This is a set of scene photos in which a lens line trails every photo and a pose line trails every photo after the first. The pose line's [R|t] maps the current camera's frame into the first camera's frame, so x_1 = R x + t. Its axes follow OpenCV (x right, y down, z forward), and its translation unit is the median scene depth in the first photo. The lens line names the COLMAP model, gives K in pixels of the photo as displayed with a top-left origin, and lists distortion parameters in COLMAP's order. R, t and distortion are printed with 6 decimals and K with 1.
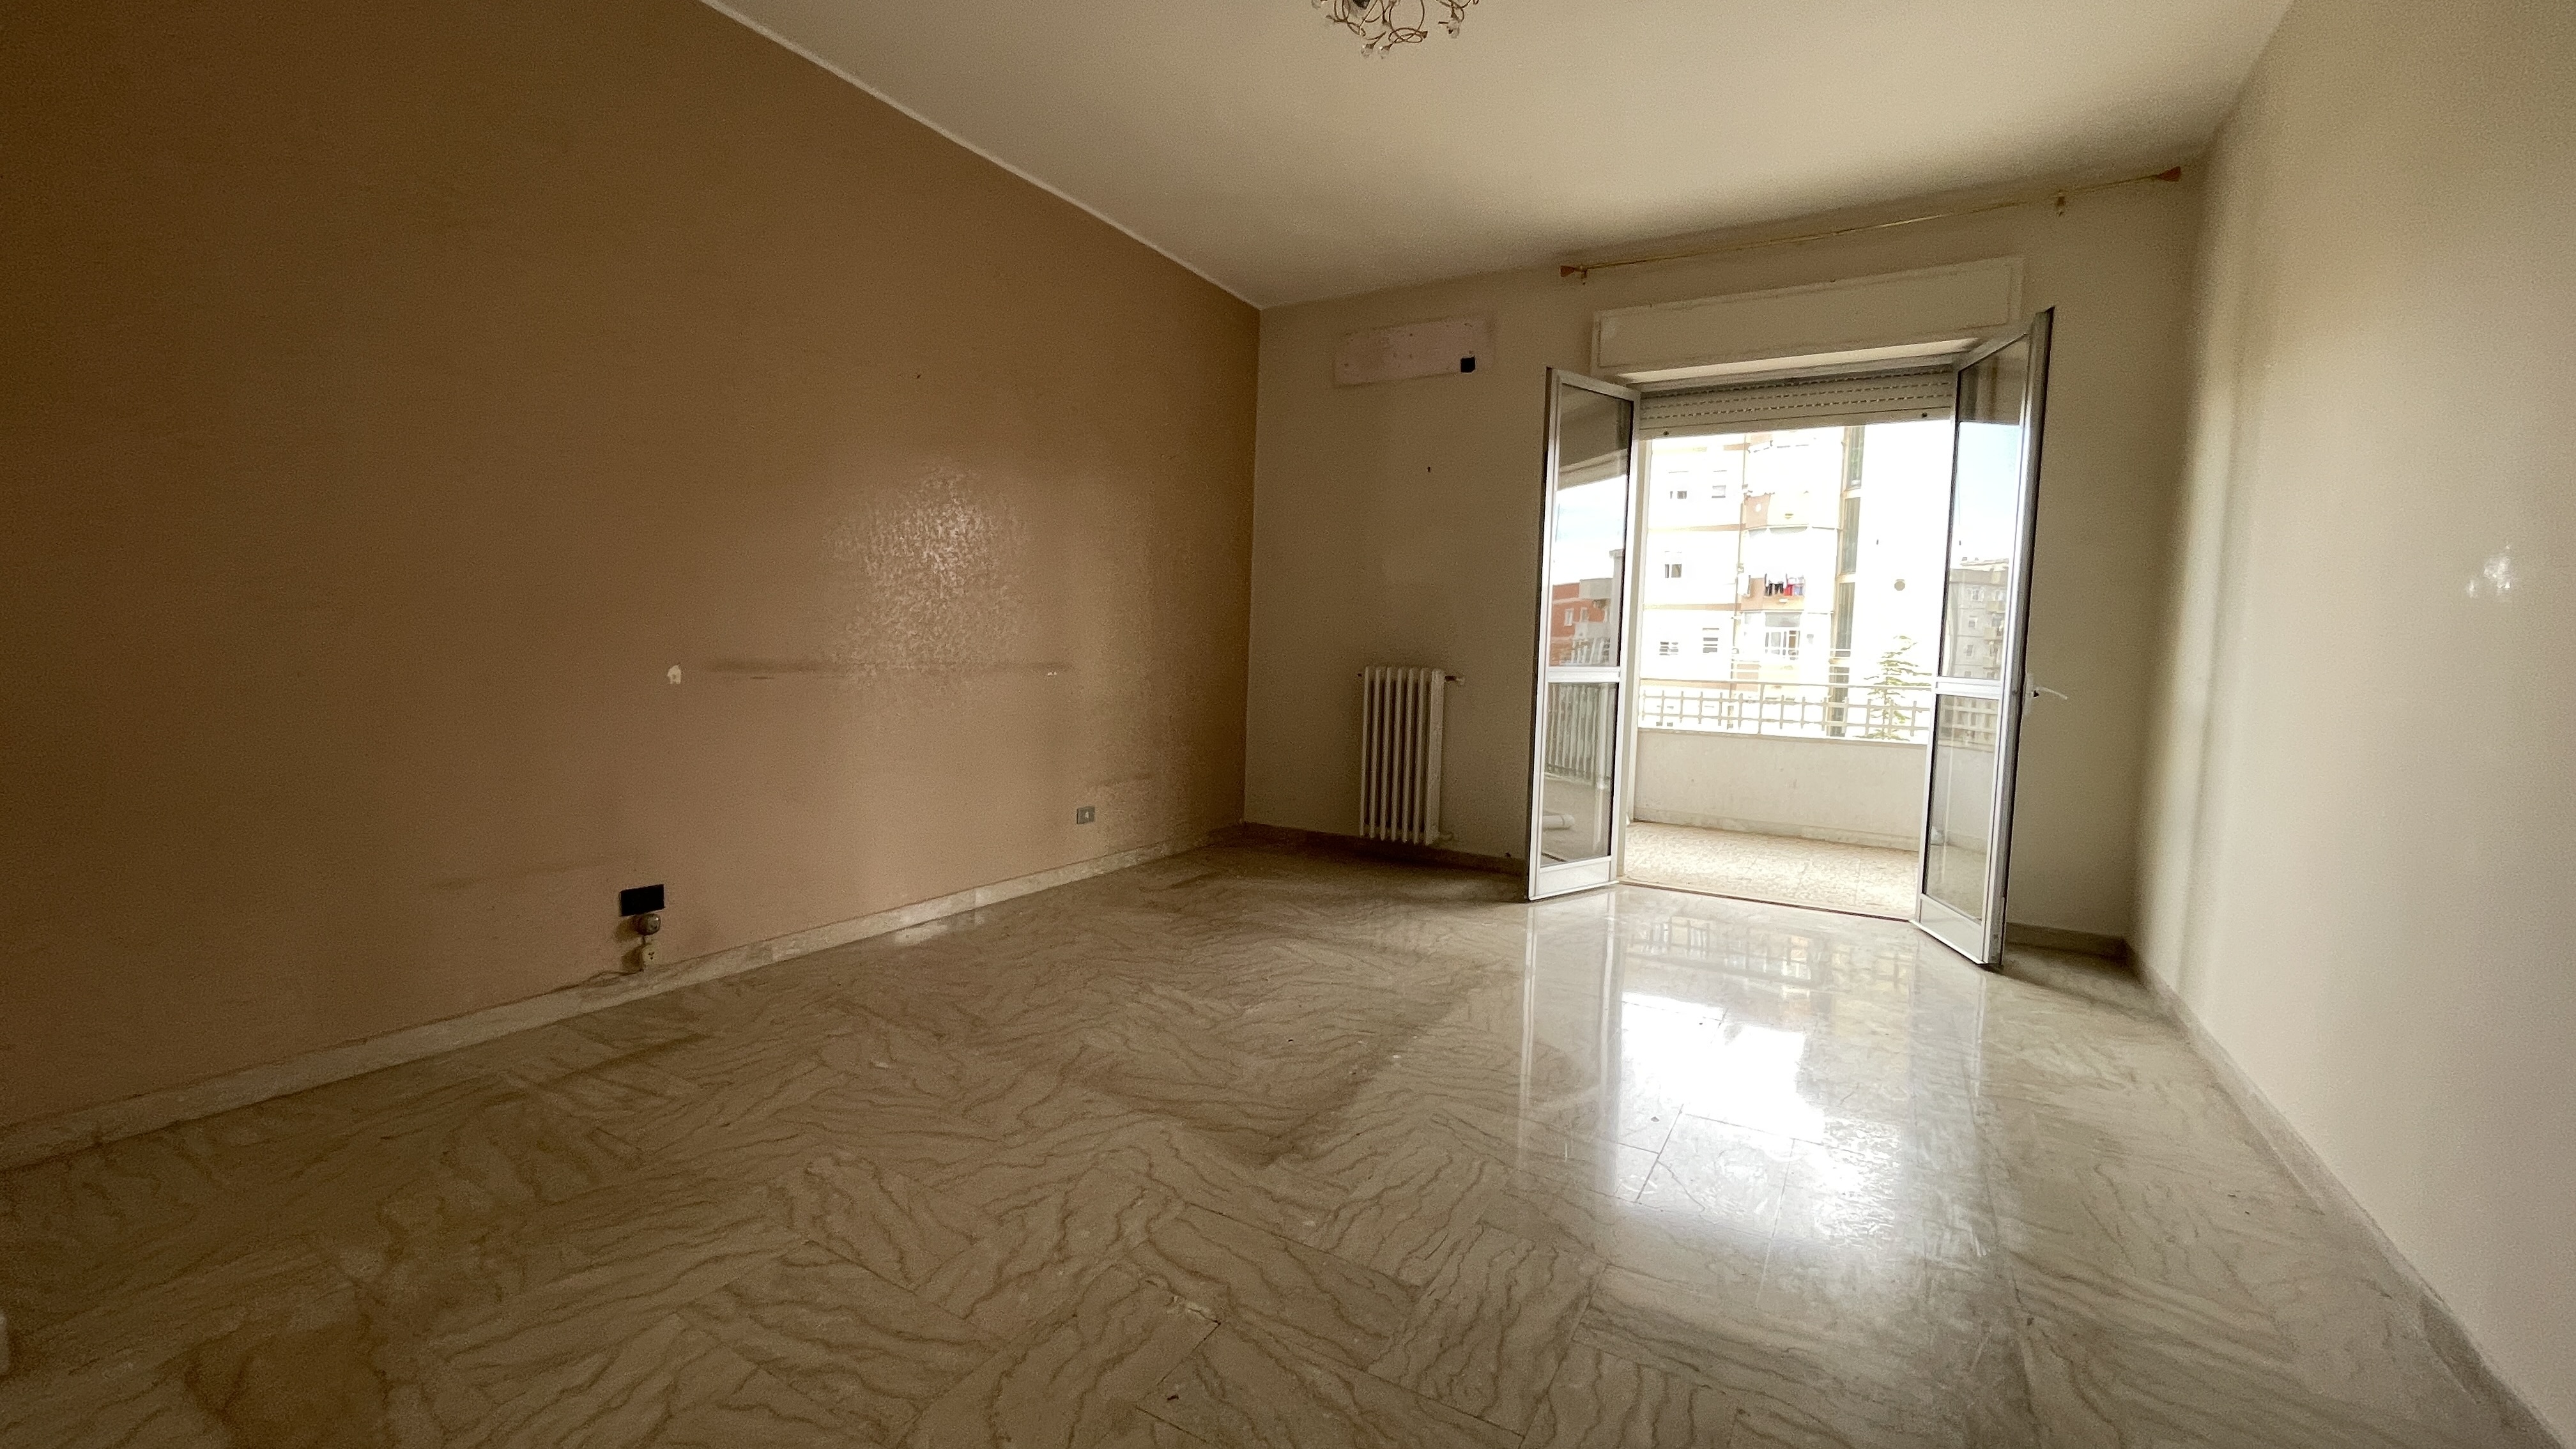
lens RADIAL K [[1048.7, 0, 1262.0], [0, 1048.7, 719.8], [0, 0, 1]] dist [-0.000670, 0.000114]
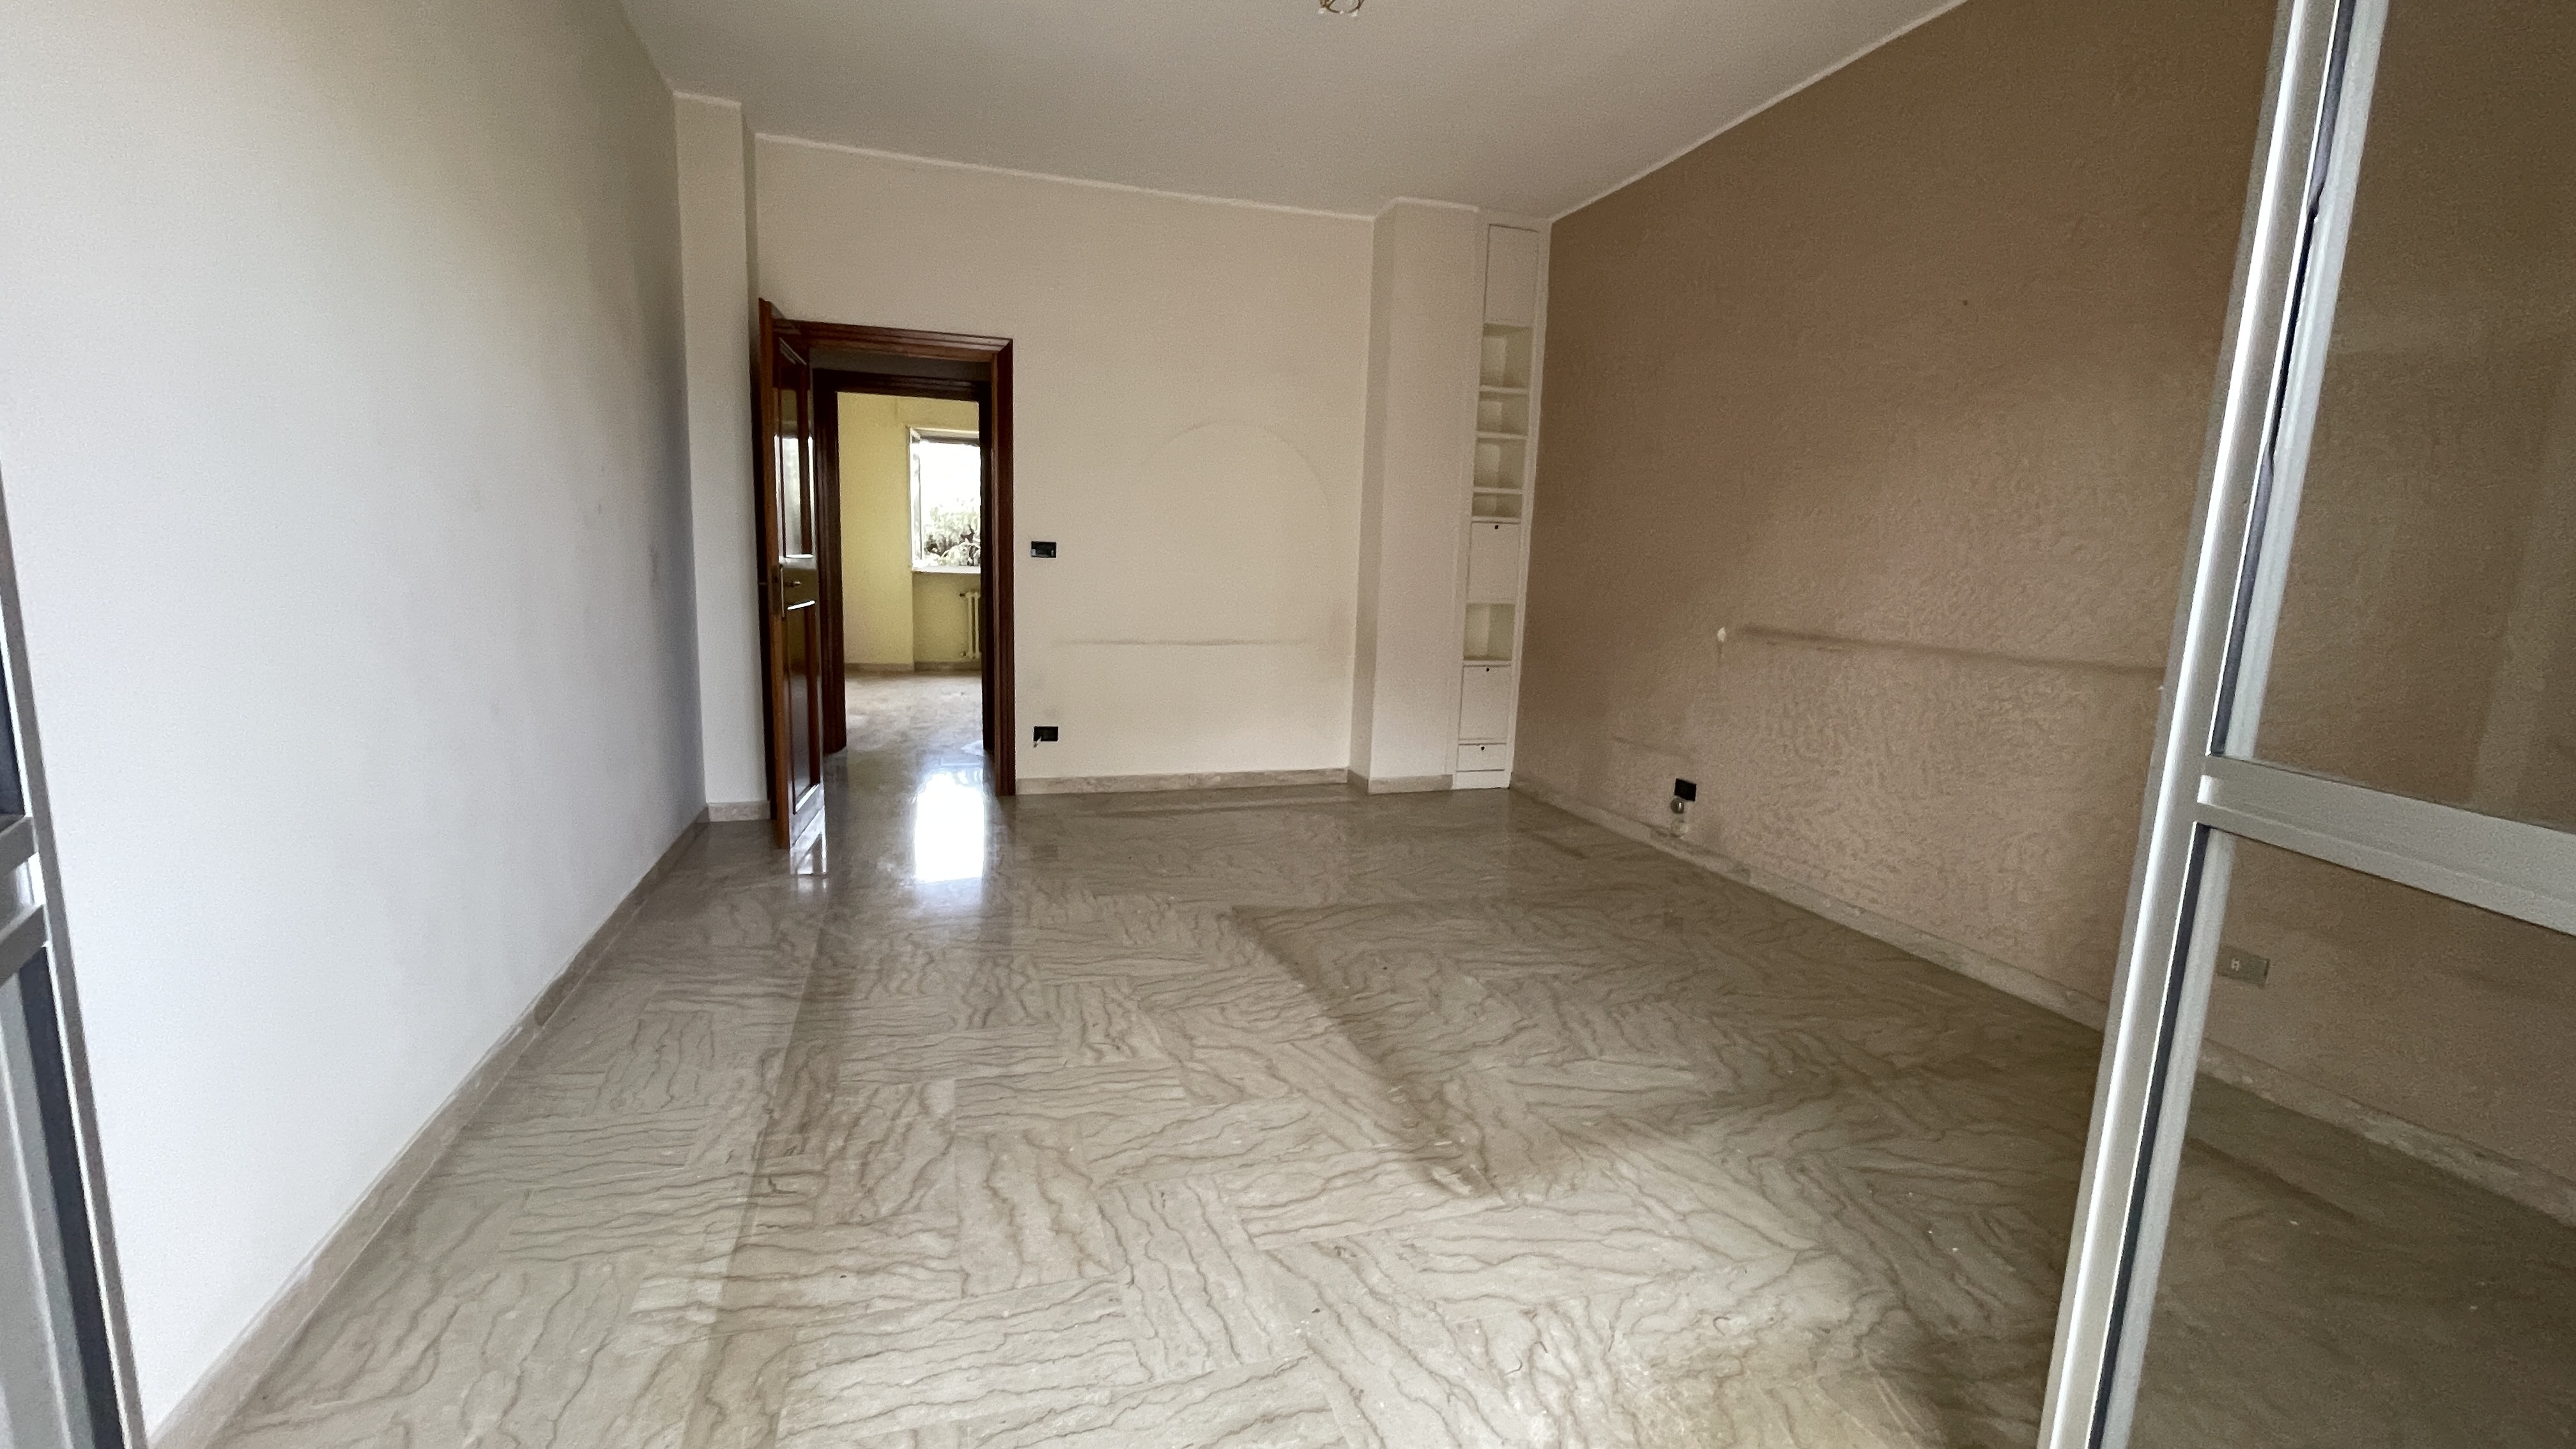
lens RADIAL K [[1048.7, 0, 1262.0], [0, 1048.7, 719.8], [0, 0, 1]] dist [-0.000670, 0.000114]
pose [[-0.663780, 0.061851, -0.745366, 0.843156], [-0.108475, 0.978076, 0.177763, -0.111639], [0.740020, 0.198849, -0.642518, 1.459907]]
